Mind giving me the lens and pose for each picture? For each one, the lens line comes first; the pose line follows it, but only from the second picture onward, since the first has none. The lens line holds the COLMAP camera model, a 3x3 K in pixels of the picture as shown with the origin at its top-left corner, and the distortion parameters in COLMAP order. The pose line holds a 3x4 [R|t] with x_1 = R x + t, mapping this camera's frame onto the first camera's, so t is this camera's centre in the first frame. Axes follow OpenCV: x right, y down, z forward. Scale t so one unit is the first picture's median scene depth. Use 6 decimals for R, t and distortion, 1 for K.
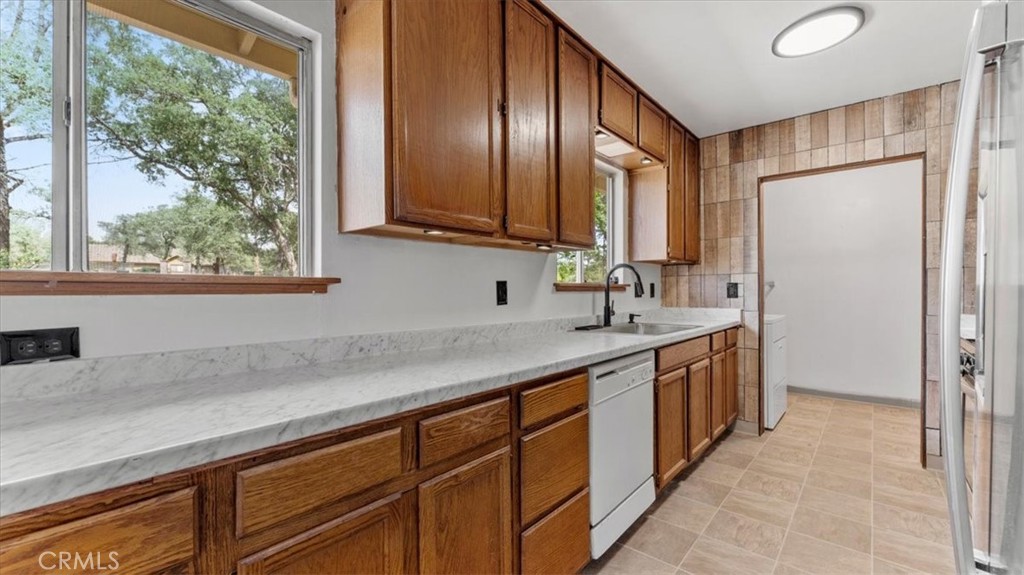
lens RADIAL K [[441.5, 0, 512.3], [0, 441.5, 288.9], [0, 0, 1]] dist [-0.010437, -0.000063]
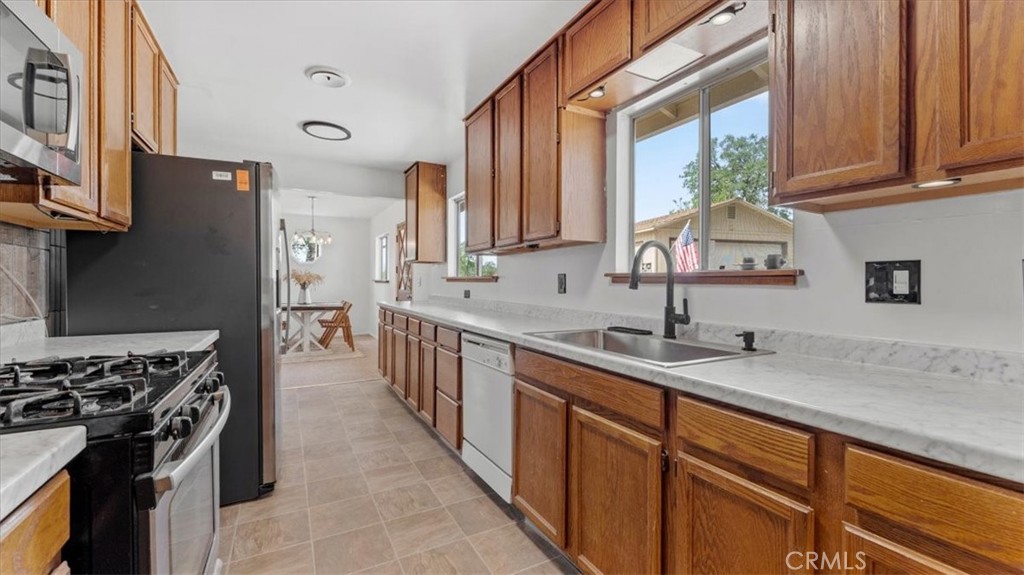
lens RADIAL K [[413.2, 0, 511.8], [0, 413.2, 285.5], [0, 0, 1]] dist [0.001366, -0.000060]
pose [[-0.335079, 0.006867, -0.942165, 0.952277], [-0.002212, 0.999965, 0.008075, 0.004480], [0.942187, 0.004790, -0.335052, 1.080140]]
